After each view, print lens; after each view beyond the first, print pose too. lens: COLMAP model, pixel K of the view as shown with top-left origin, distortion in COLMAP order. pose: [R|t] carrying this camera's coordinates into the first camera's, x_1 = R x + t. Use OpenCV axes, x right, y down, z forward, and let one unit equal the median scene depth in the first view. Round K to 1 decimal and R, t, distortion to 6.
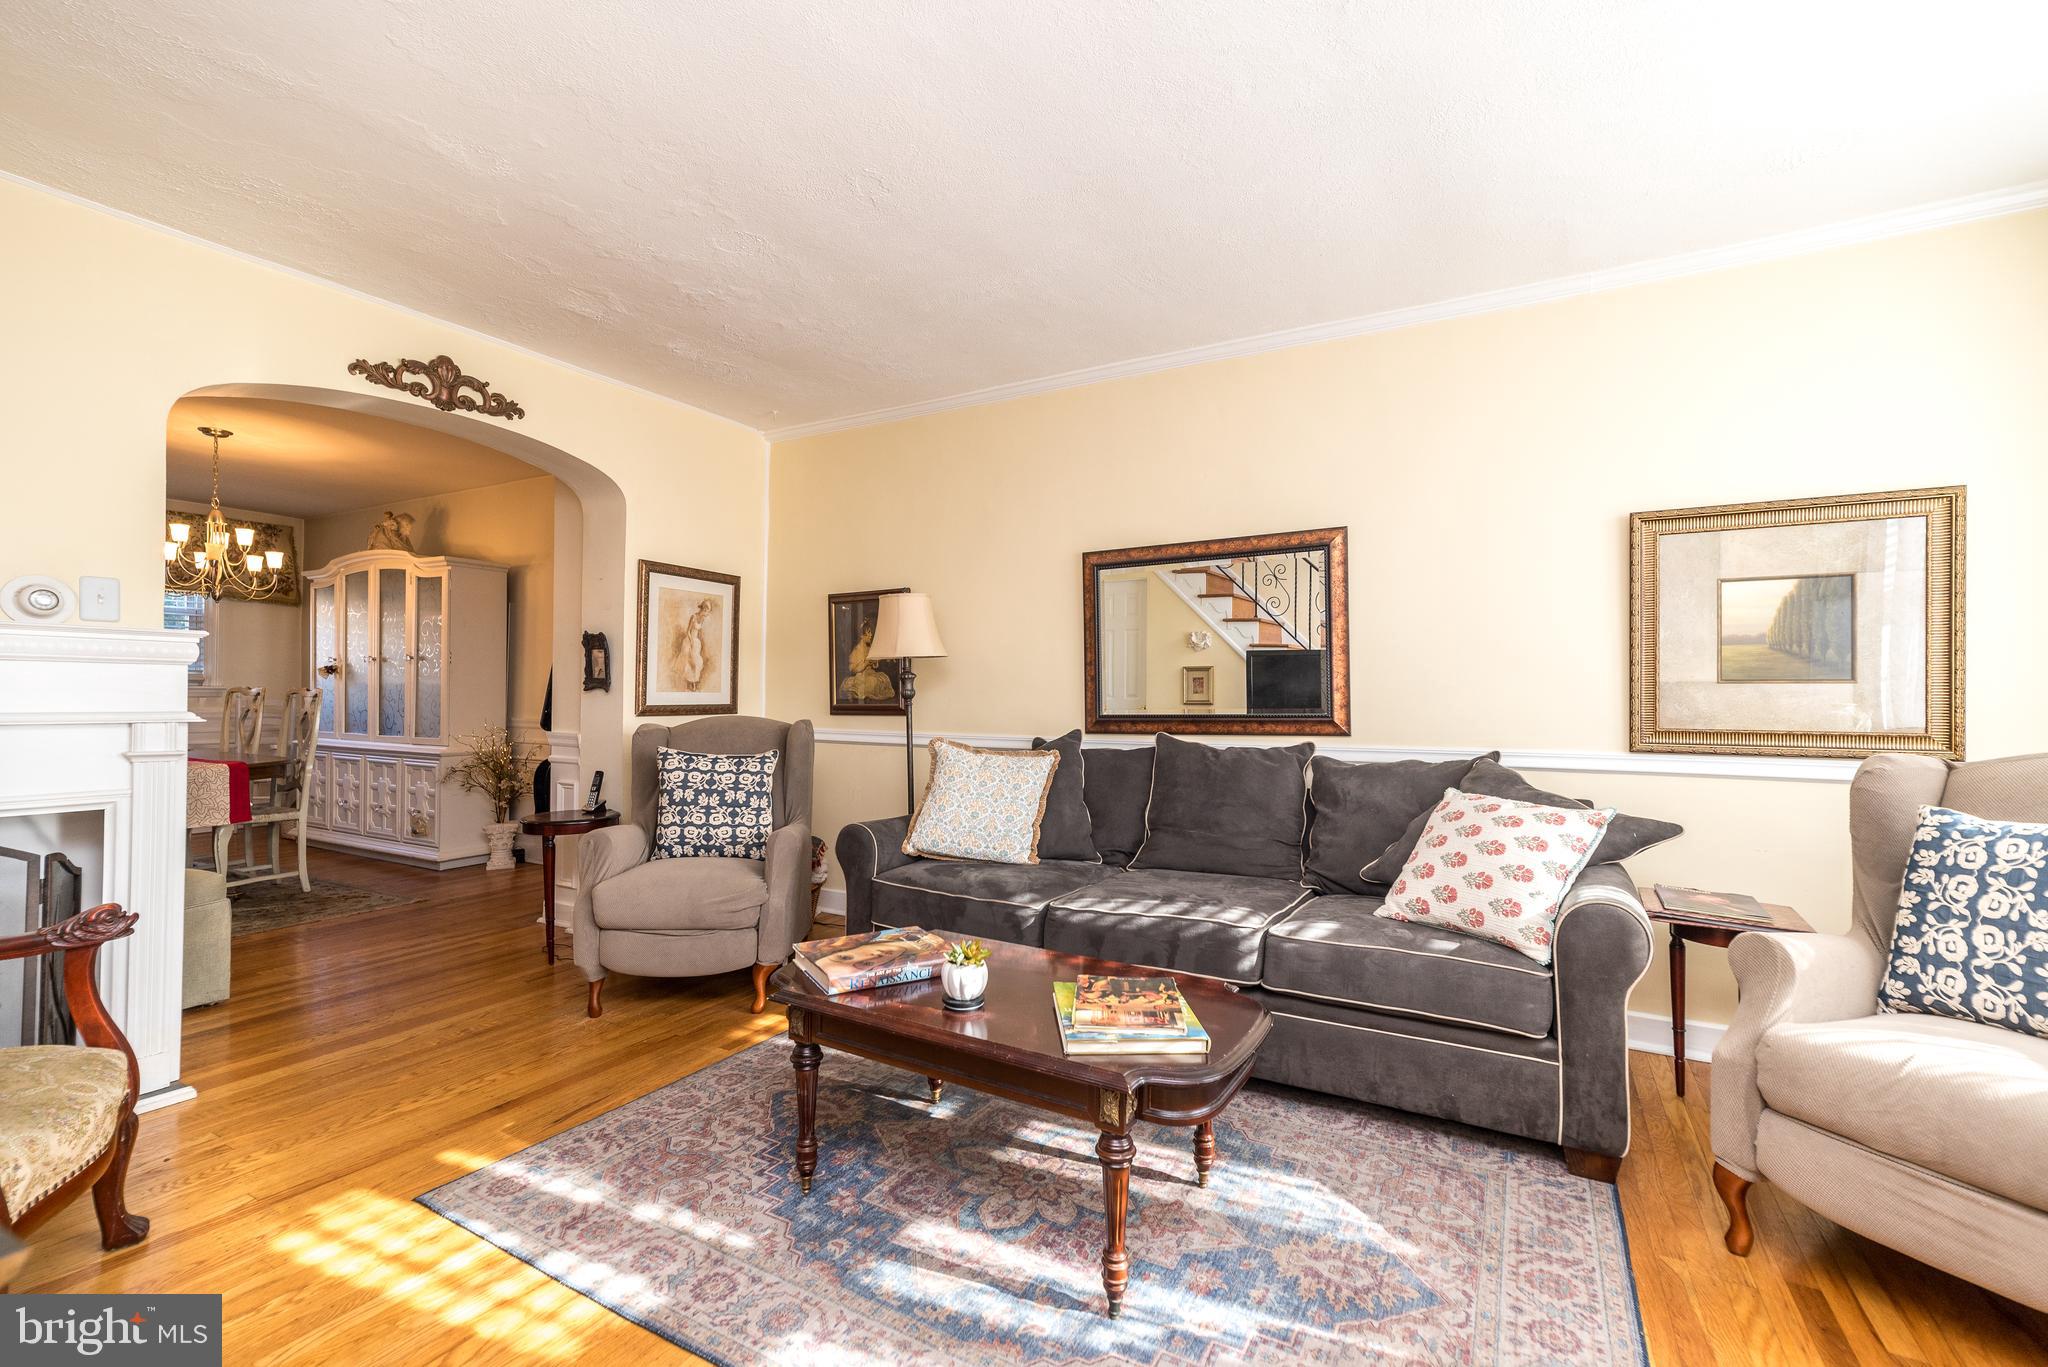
lens RADIAL K [[880.6, 0, 1037.5], [0, 880.6, 692.7], [0, 0, 1]] dist [0.005013, 0.001589]
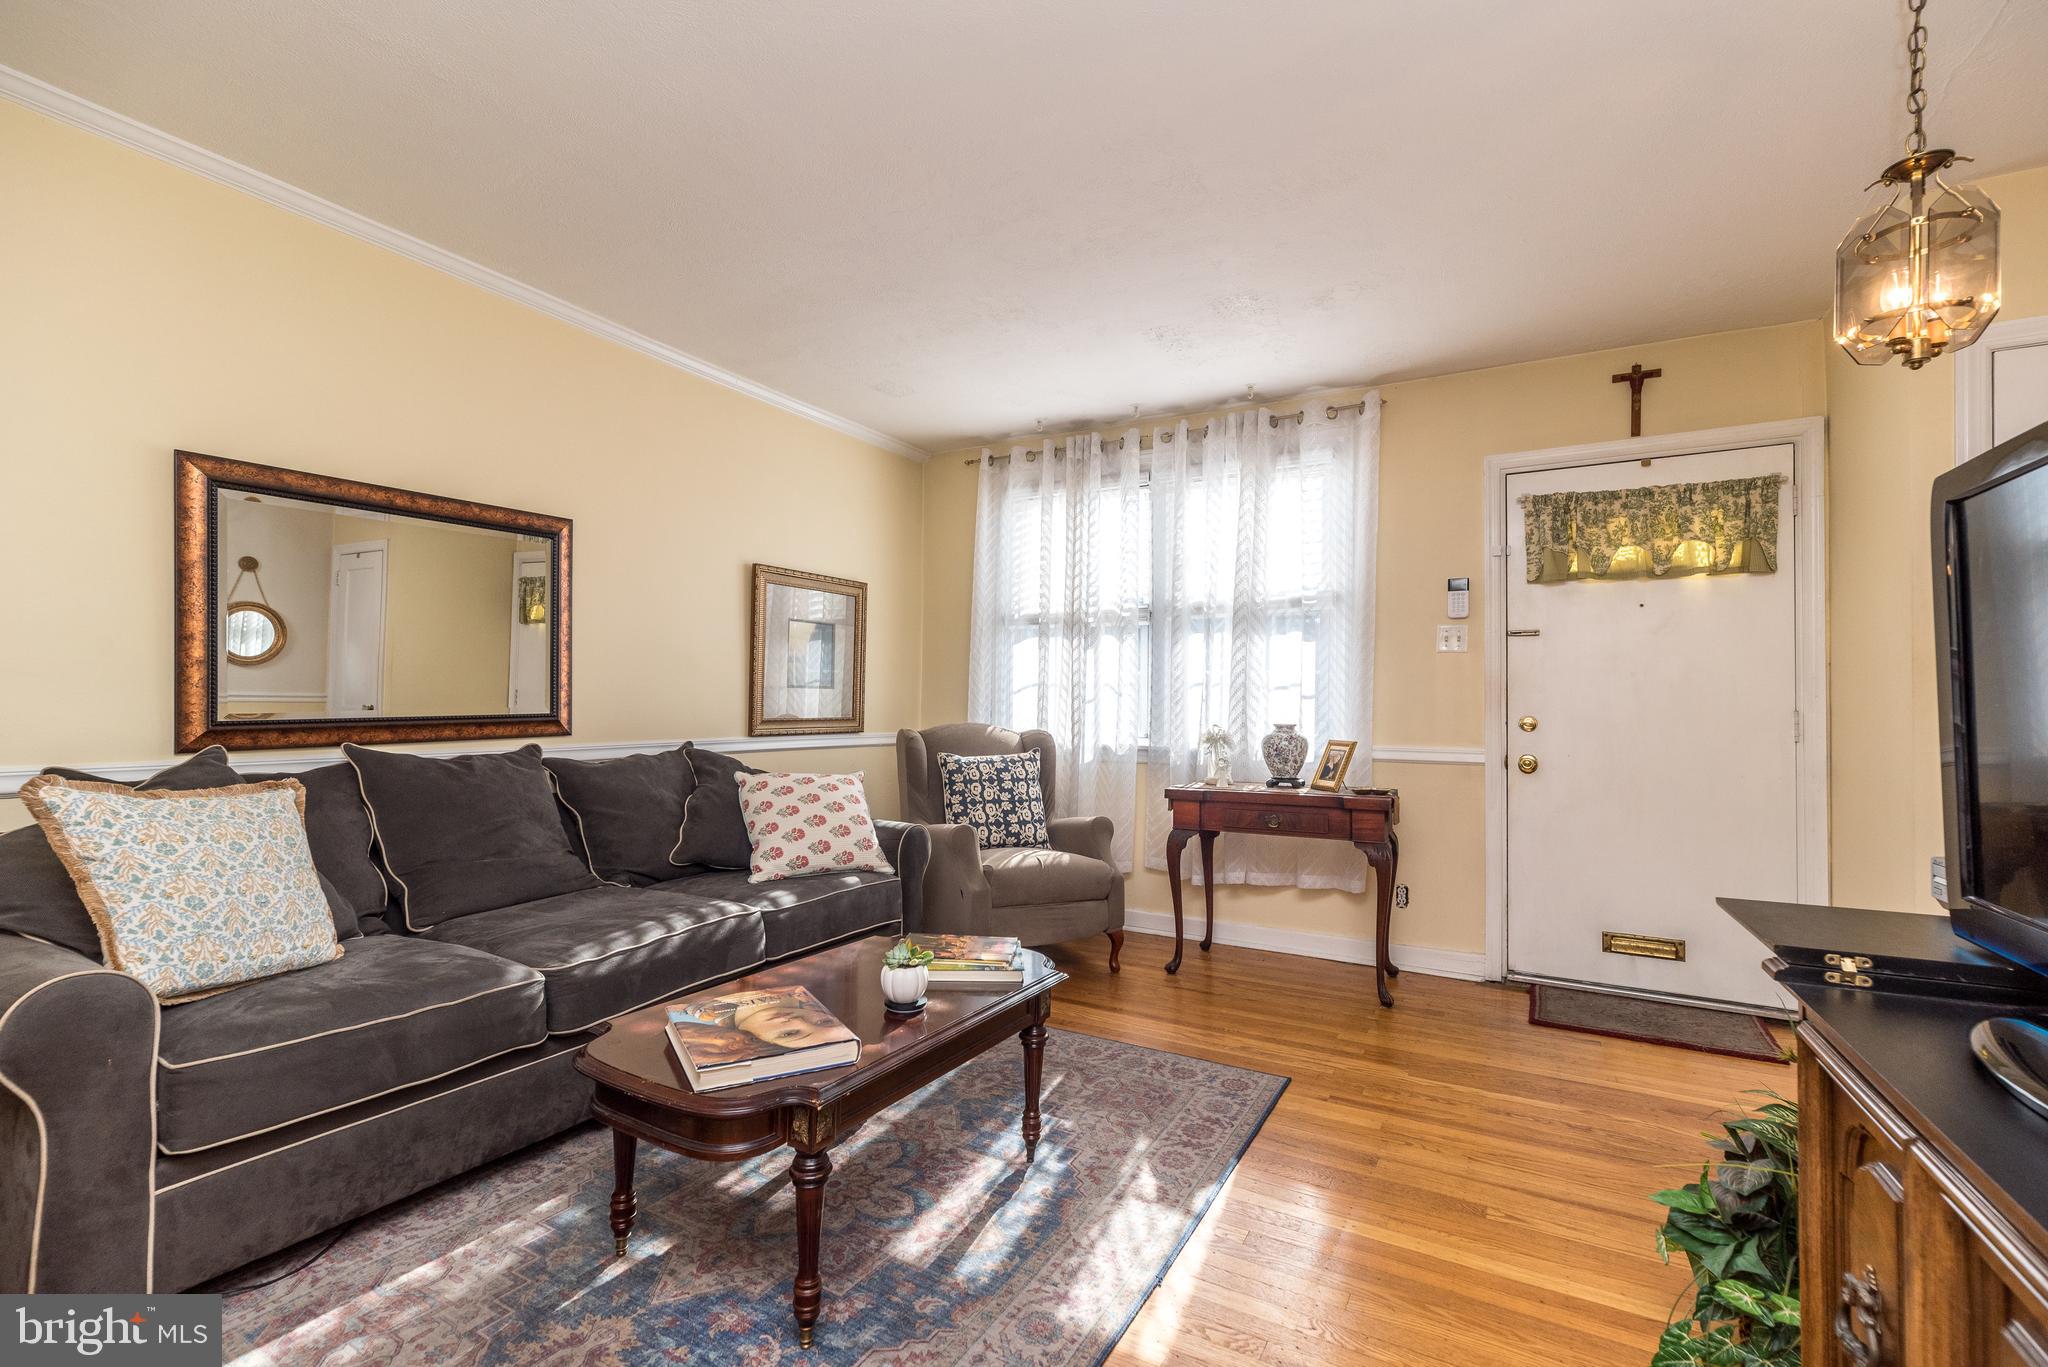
lens RADIAL K [[880.6, 0, 1026.9], [0, 880.6, 684.4], [0, 0, 1]] dist [0.005013, 0.001589]
pose [[0.025550, 0.014217, 0.999572, -1.062457], [-0.017517, 0.999752, -0.013772, -0.004000], [-0.999520, -0.017157, 0.025792, 0.819006]]
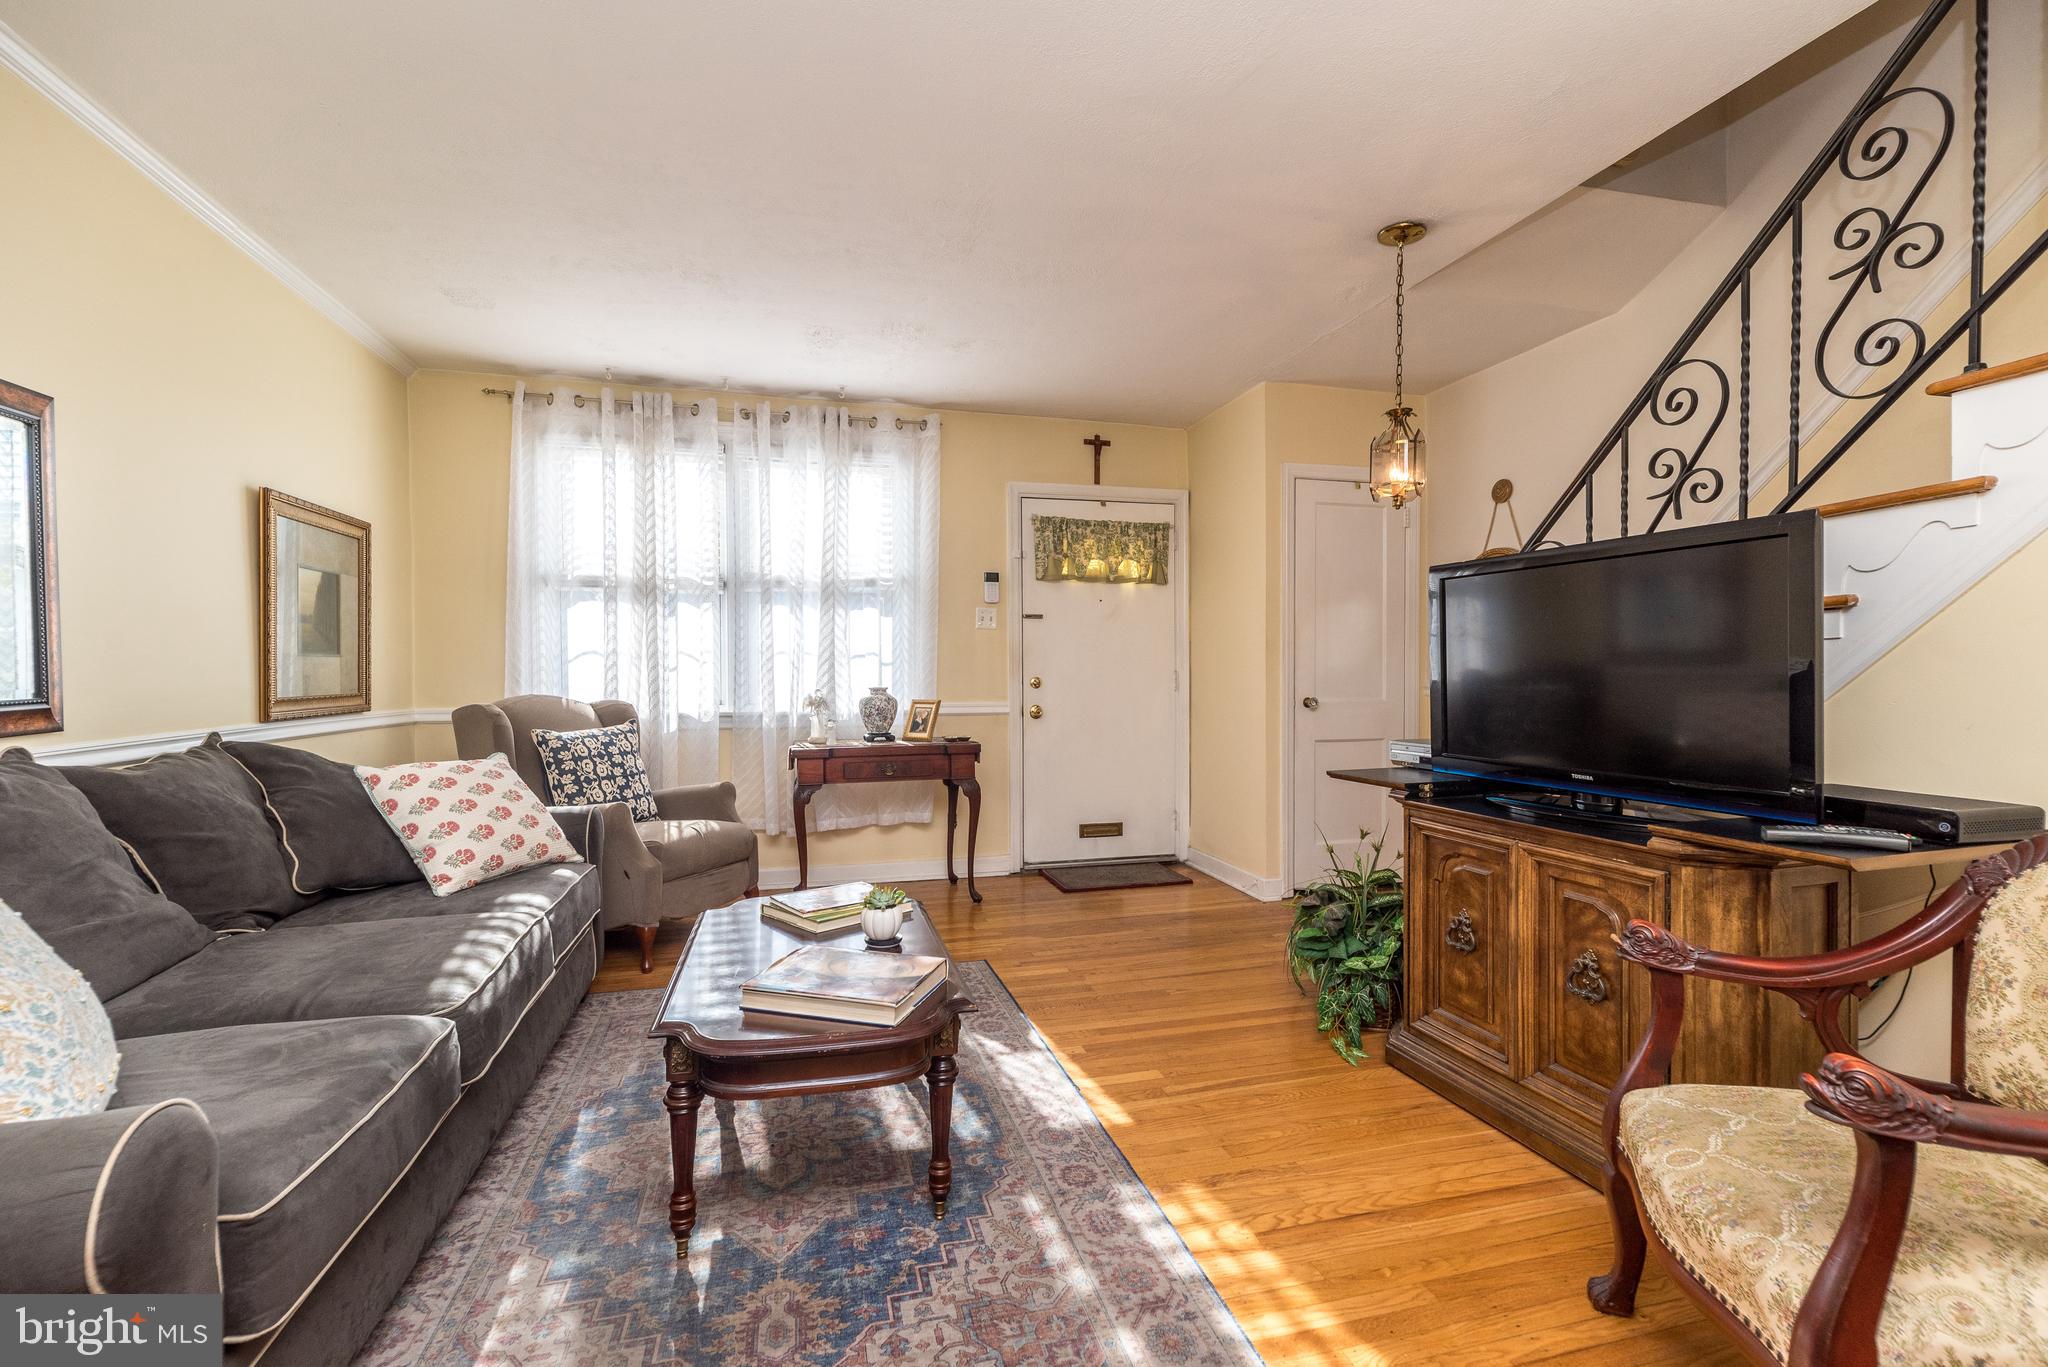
lens RADIAL K [[880.6, 0, 994.8], [0, 880.6, 678.5], [0, 0, 1]] dist [0.005013, 0.001589]
pose [[-0.665429, -0.014981, 0.746310, -1.000791], [-0.009588, 0.999888, 0.011523, -0.005060], [-0.746399, 0.000512, -0.665498, 1.608097]]
